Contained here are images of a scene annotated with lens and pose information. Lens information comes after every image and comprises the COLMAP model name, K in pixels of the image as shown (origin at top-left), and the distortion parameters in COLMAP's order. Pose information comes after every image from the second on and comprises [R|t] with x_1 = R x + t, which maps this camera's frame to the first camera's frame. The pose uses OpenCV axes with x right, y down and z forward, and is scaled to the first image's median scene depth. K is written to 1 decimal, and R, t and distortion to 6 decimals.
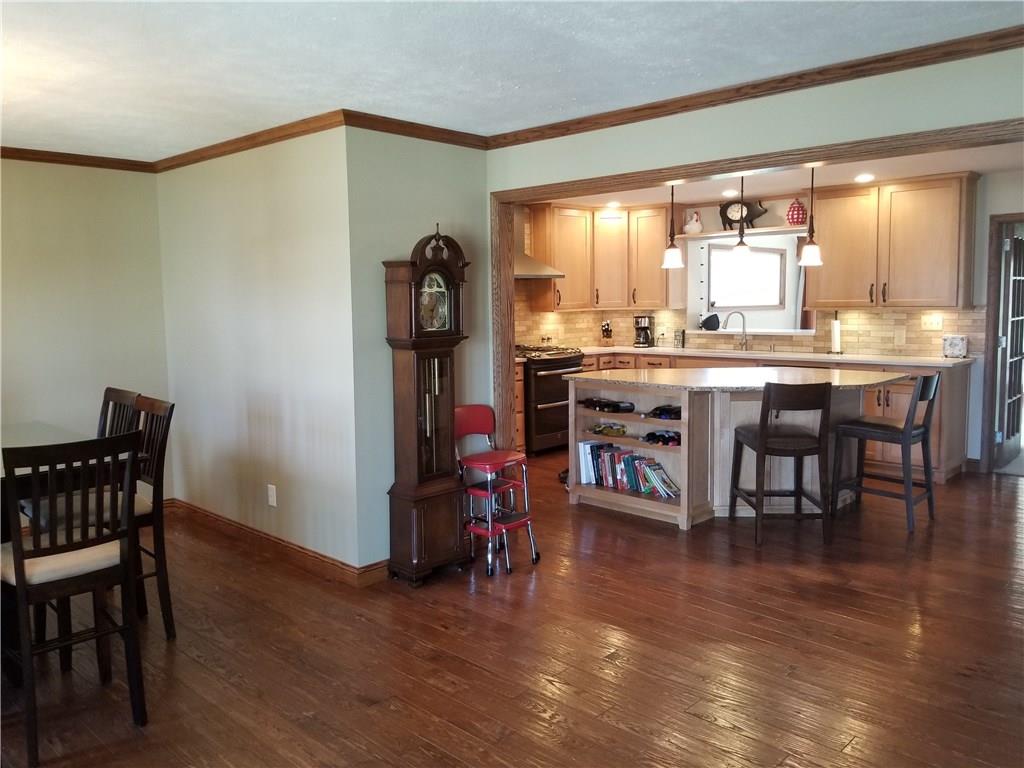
lens RADIAL K [[804.2, 0, 508.0], [0, 804.2, 365.2], [0, 0, 1]] dist [0.086962, -0.127828]
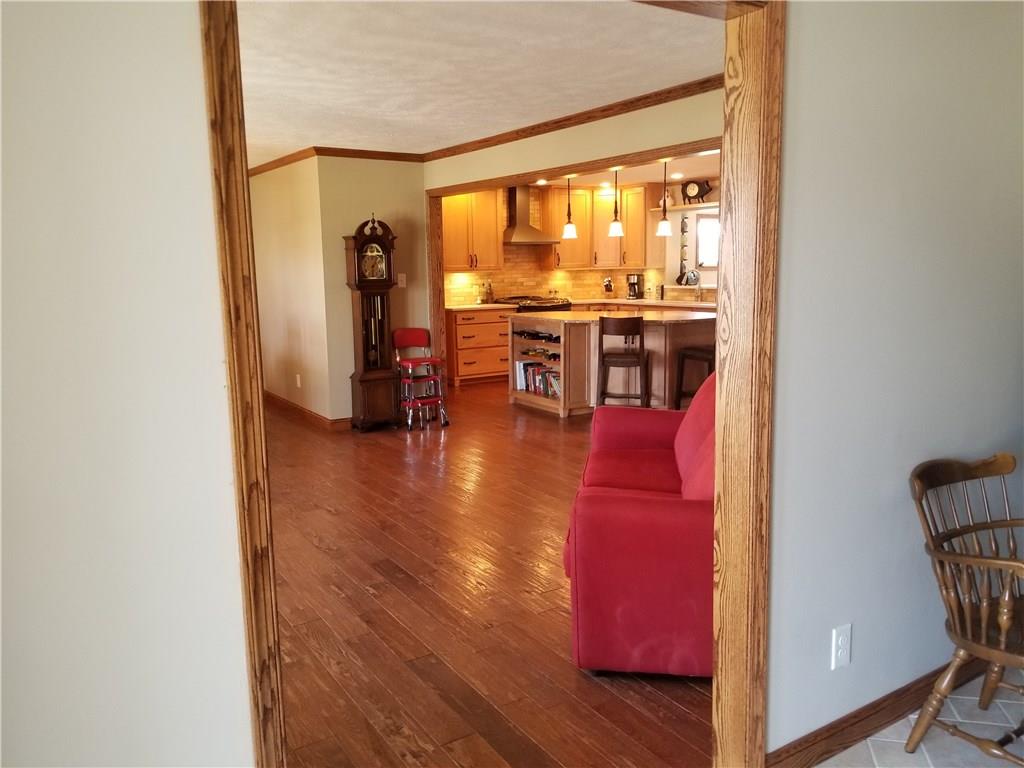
lens RADIAL K [[804.2, 0, 511.7], [0, 804.2, 379.5], [0, 0, 1]] dist [0.086962, -0.127828]
pose [[0.973483, 0.033036, -0.226363, 0.501571], [-0.018686, 0.997694, 0.065247, 0.043976], [0.227997, -0.059288, 0.971855, -0.488597]]
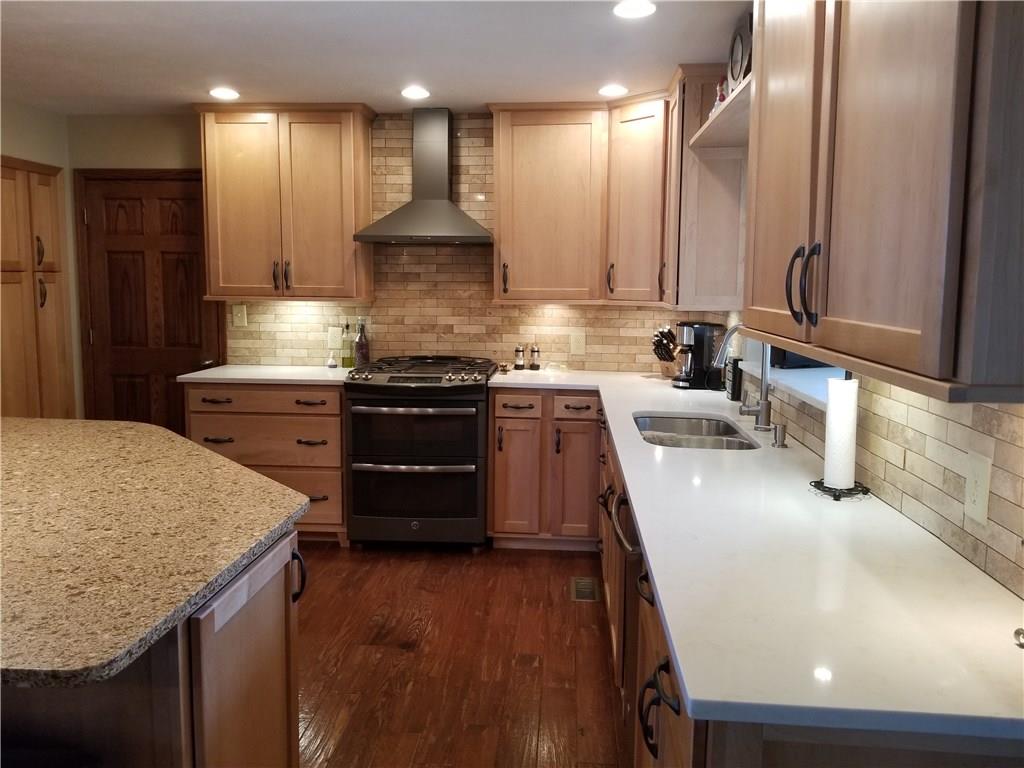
lens RADIAL K [[804.2, 0, 508.1], [0, 804.2, 374.3], [0, 0, 1]] dist [0.086962, -0.127828]
pose [[0.629181, 0.114012, -0.768851, 0.863736], [-0.085865, 0.993324, 0.077032, -0.106546], [0.772501, 0.017550, 0.634771, 1.136333]]
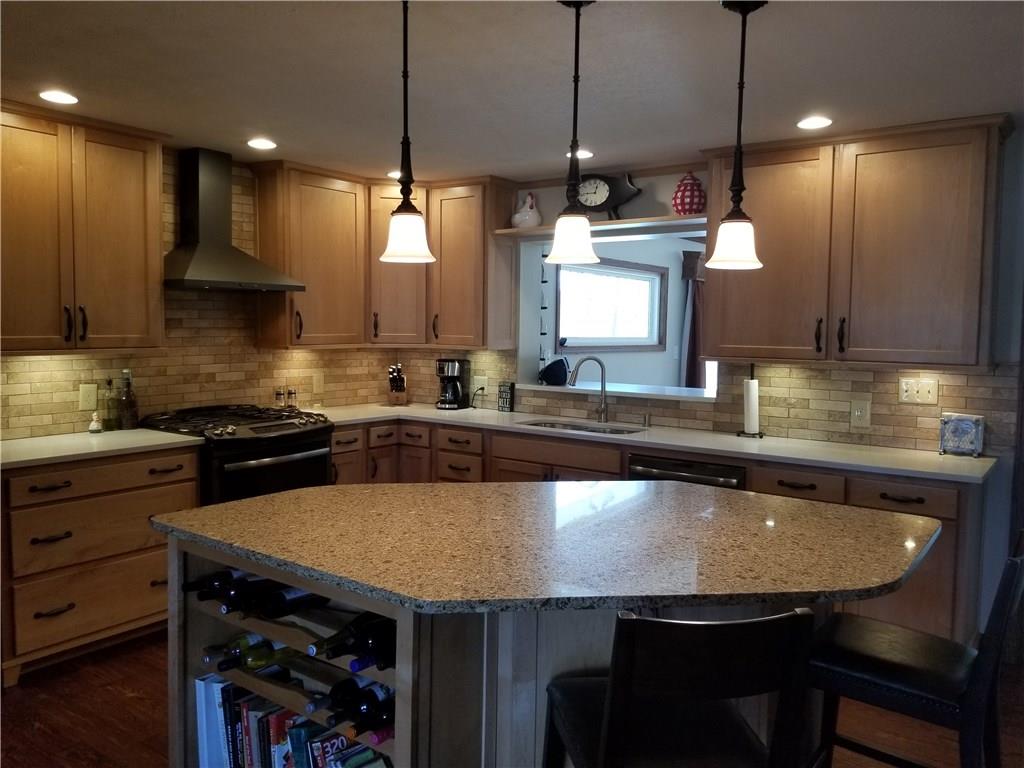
lens RADIAL K [[804.2, 0, 512.1], [0, 804.2, 377.5], [0, 0, 1]] dist [0.086962, -0.127828]
pose [[0.989138, 0.019898, 0.145639, 0.227914], [-0.017238, 0.999661, -0.019505, -0.064794], [-0.145978, 0.016782, 0.989145, 0.692392]]
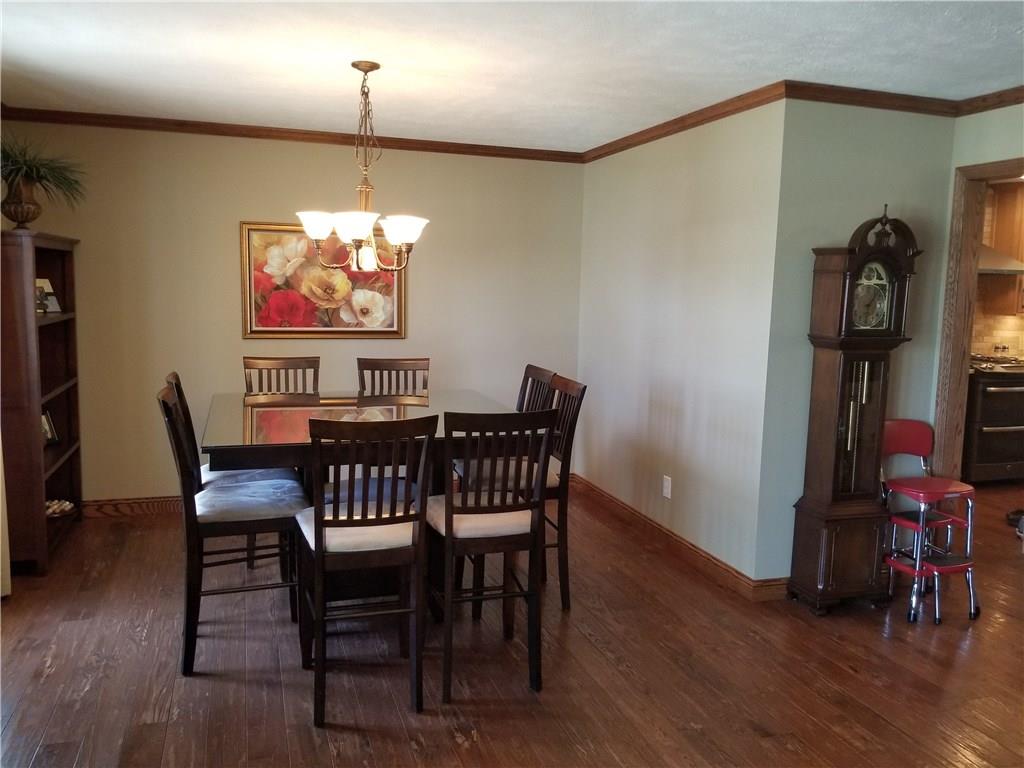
lens RADIAL K [[804.2, 0, 495.9], [0, 804.2, 374.5], [0, 0, 1]] dist [0.086962, -0.127828]
pose [[0.880058, 0.088268, -0.466590, -0.028116], [-0.078036, 0.996097, 0.041252, 0.000451], [0.468410, 0.000107, 0.883511, 0.035553]]
